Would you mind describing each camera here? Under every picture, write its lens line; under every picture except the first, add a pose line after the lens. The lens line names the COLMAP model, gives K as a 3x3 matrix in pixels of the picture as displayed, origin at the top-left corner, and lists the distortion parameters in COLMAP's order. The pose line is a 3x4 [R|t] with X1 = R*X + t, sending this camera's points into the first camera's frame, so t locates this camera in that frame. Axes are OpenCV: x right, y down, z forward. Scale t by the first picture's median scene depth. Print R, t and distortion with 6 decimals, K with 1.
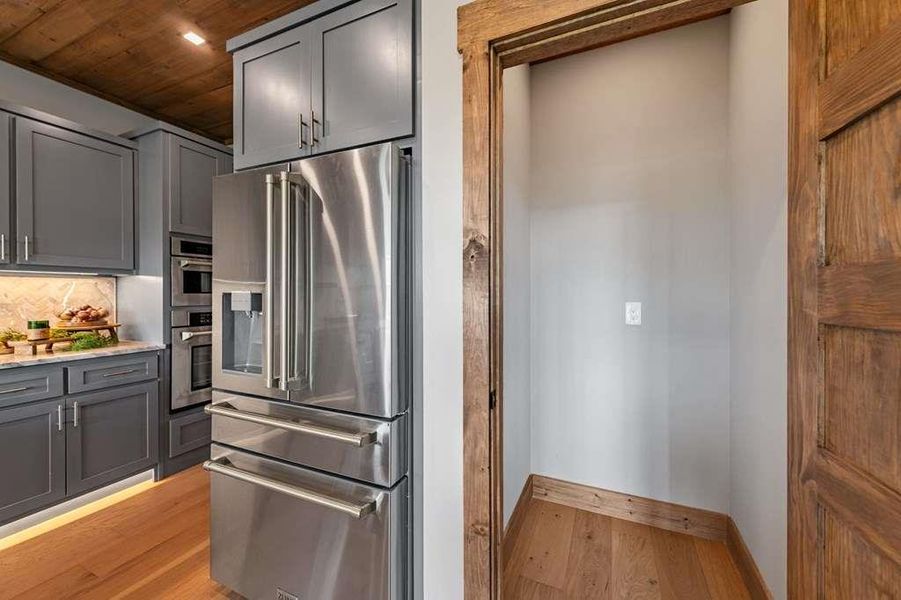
lens RADIAL K [[355.0, 0, 452.2], [0, 355.0, 293.2], [0, 0, 1]] dist [0.000349, -0.000120]
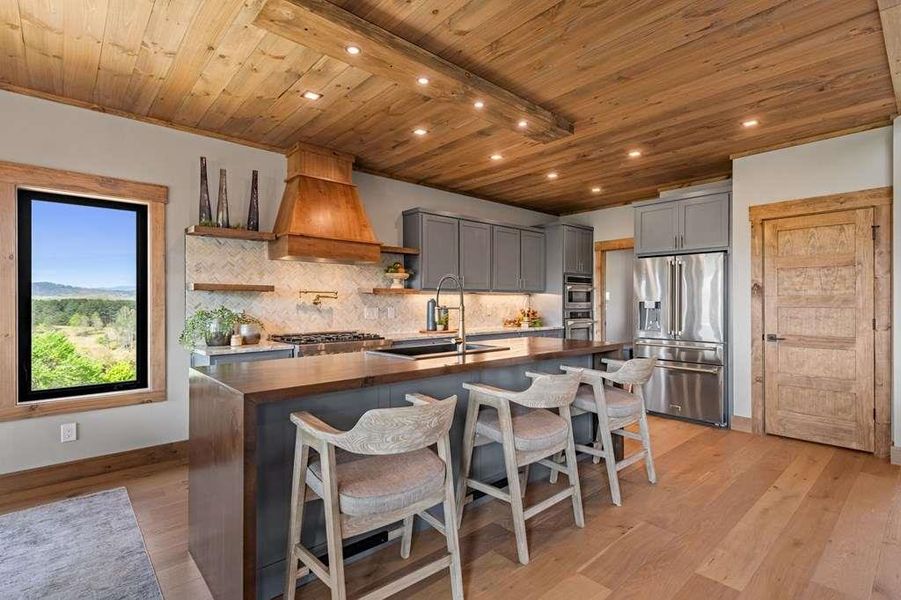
lens RADIAL K [[429.5, 0, 450.5], [0, 429.5, 300.0], [0, 0, 1]] dist [0.011548, -0.000173]
pose [[0.910935, -0.003115, -0.412539, -0.379051], [-0.000857, 0.999955, -0.009444, 0.012080], [0.412550, 0.008957, 0.910891, -1.643694]]
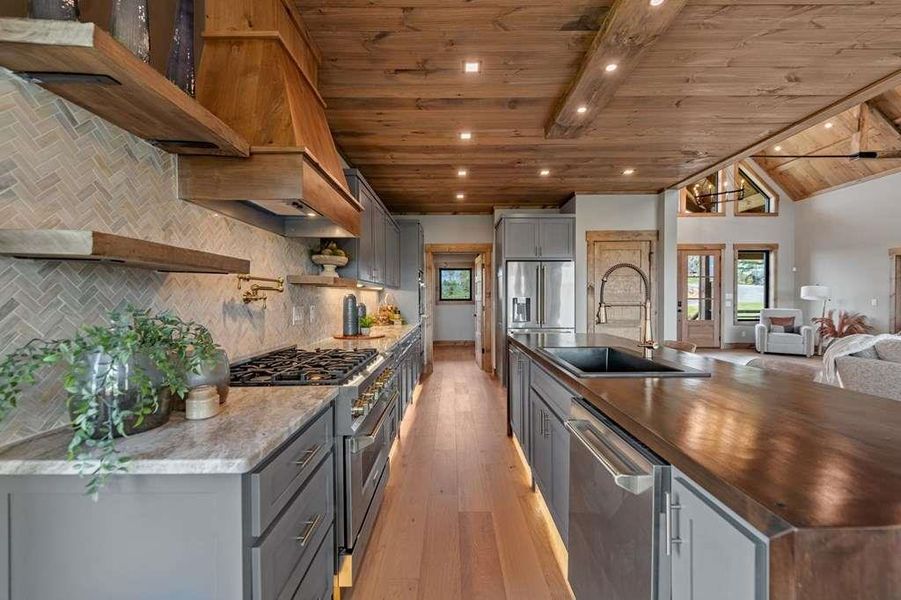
lens RADIAL K [[362.3, 0, 452.7], [0, 362.3, 301.4], [0, 0, 1]] dist [0.002145, 0.000243]
pose [[0.916286, -0.006952, 0.400464, -1.545300], [0.006749, 0.999975, 0.001918, 0.012794], [-0.400467, 0.000946, 0.916311, -1.147979]]
